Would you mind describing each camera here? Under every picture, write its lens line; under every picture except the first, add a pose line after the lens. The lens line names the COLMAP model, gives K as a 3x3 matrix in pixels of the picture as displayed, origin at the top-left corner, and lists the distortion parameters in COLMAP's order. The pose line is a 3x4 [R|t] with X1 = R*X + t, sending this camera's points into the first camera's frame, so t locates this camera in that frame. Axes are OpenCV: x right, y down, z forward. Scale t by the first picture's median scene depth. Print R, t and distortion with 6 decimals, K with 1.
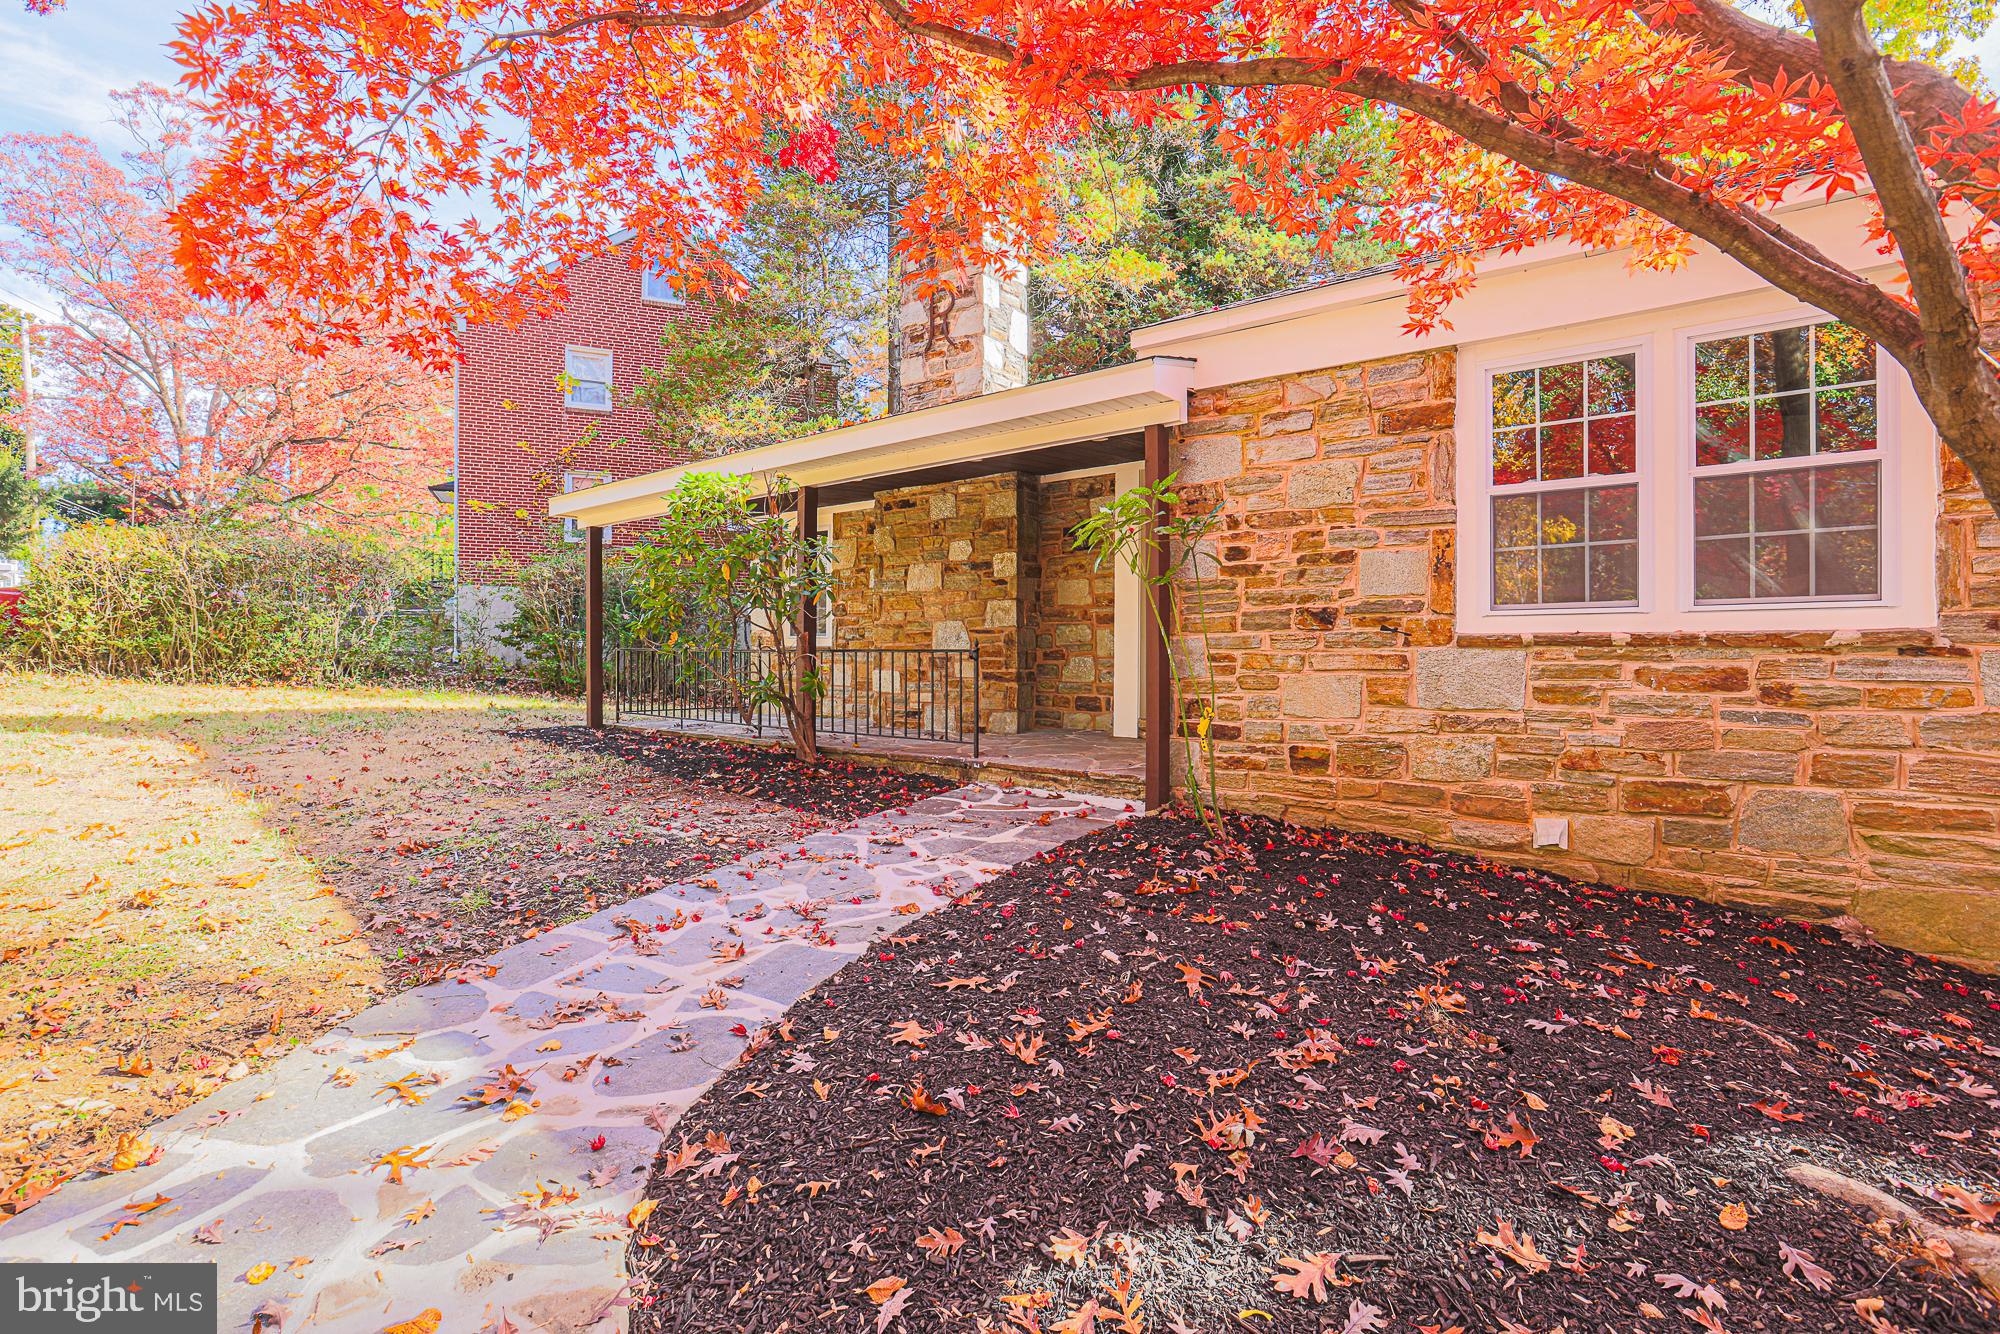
lens RADIAL K [[938.8, 0, 1000.1], [0, 938.8, 655.6], [0, 0, 1]] dist [-0.001695, -0.000158]
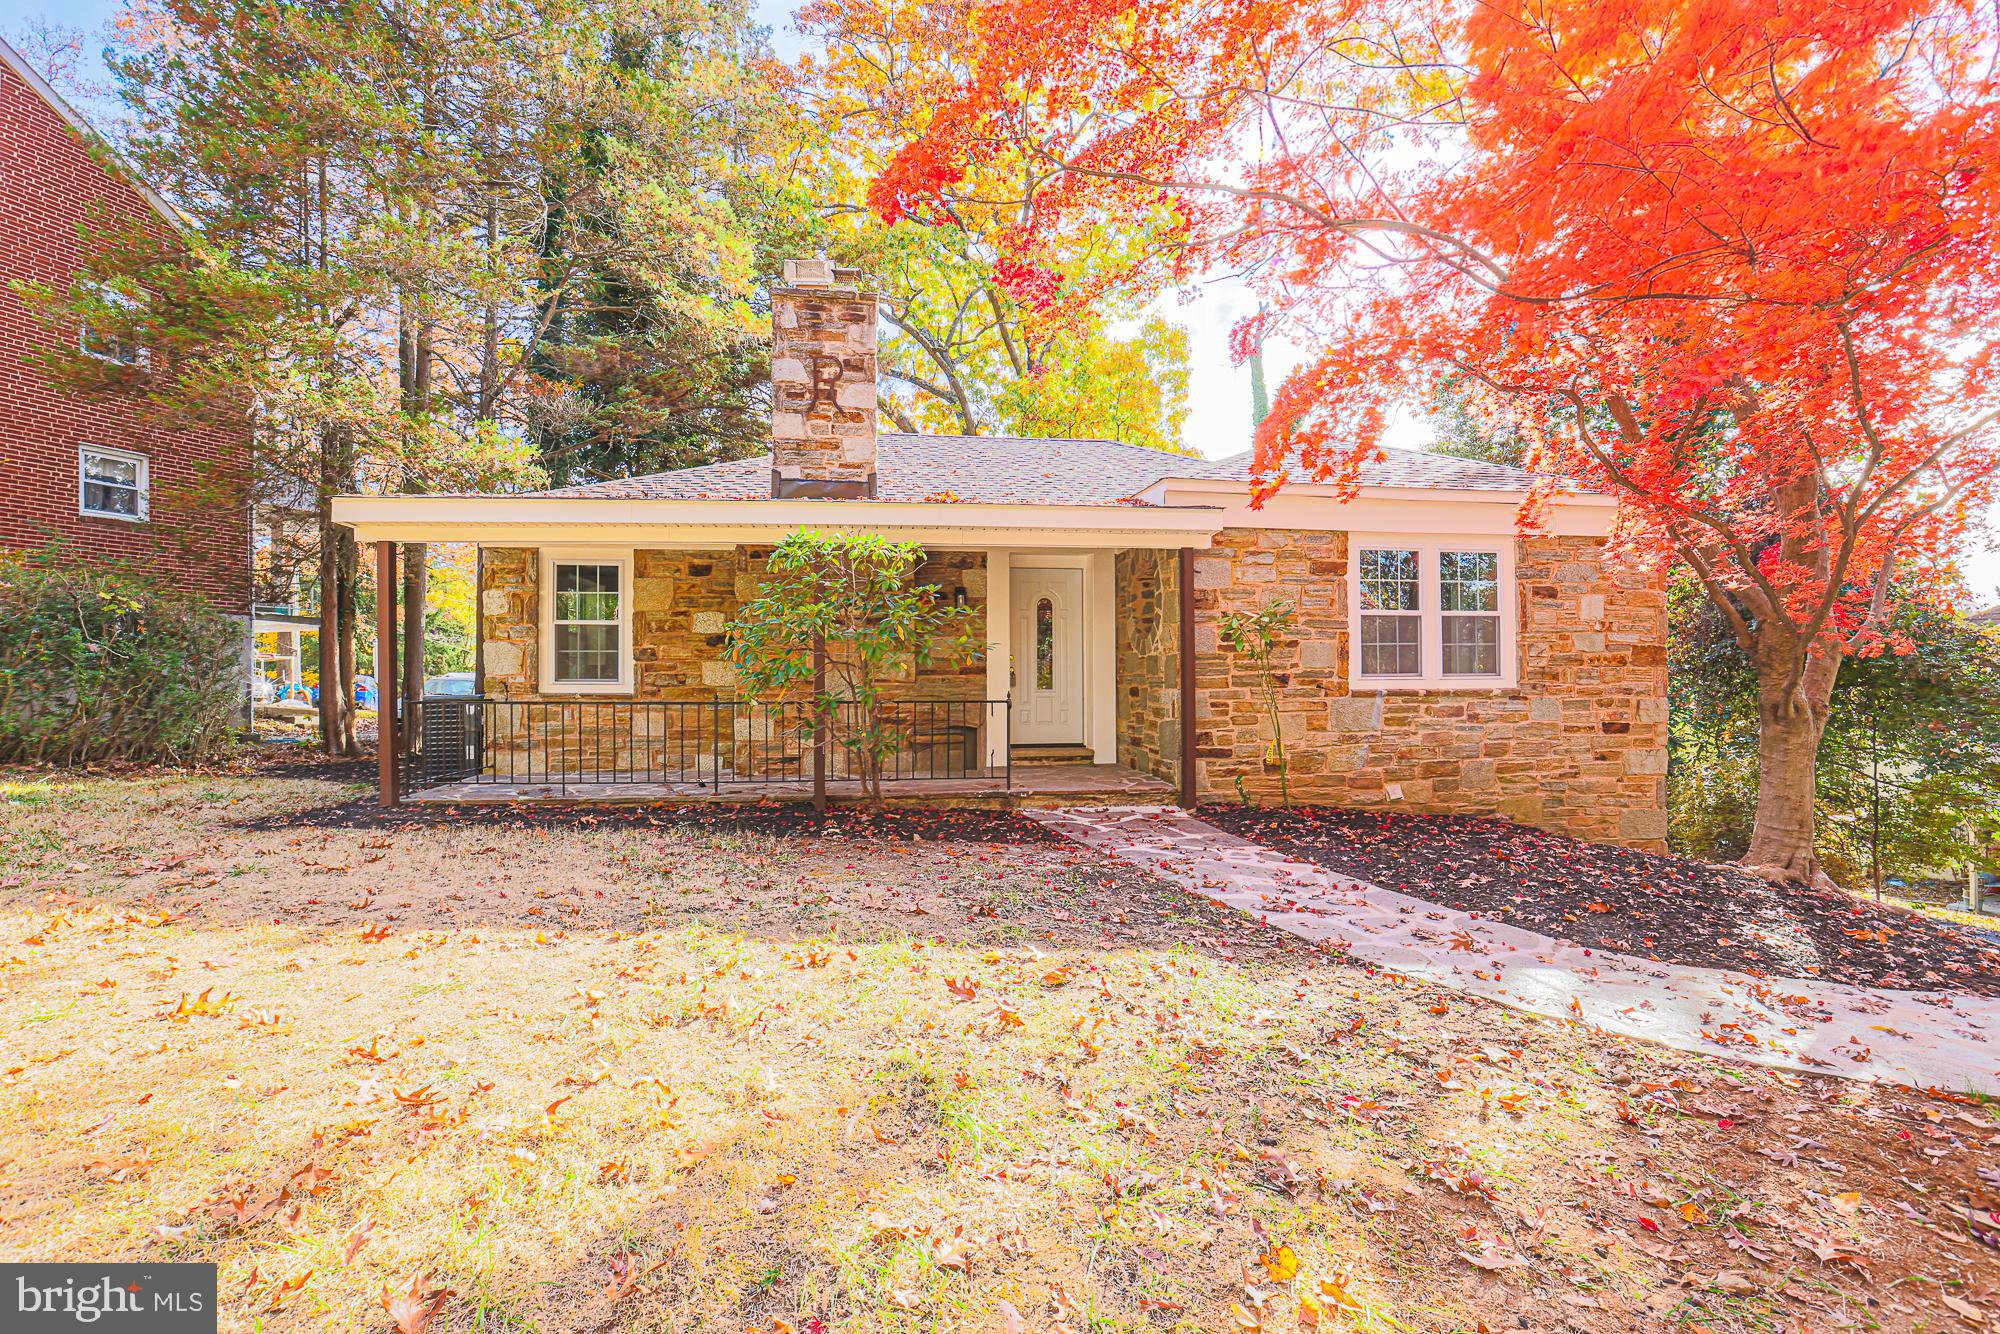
lens RADIAL K [[938.8, 0, 999.1], [0, 938.8, 670.4], [0, 0, 1]] dist [-0.001695, -0.000158]
pose [[0.683880, -0.003266, 0.729587, -1.261696], [0.006265, 0.999979, -0.001396, -0.060107], [-0.729567, 0.005525, 0.683887, 0.242313]]
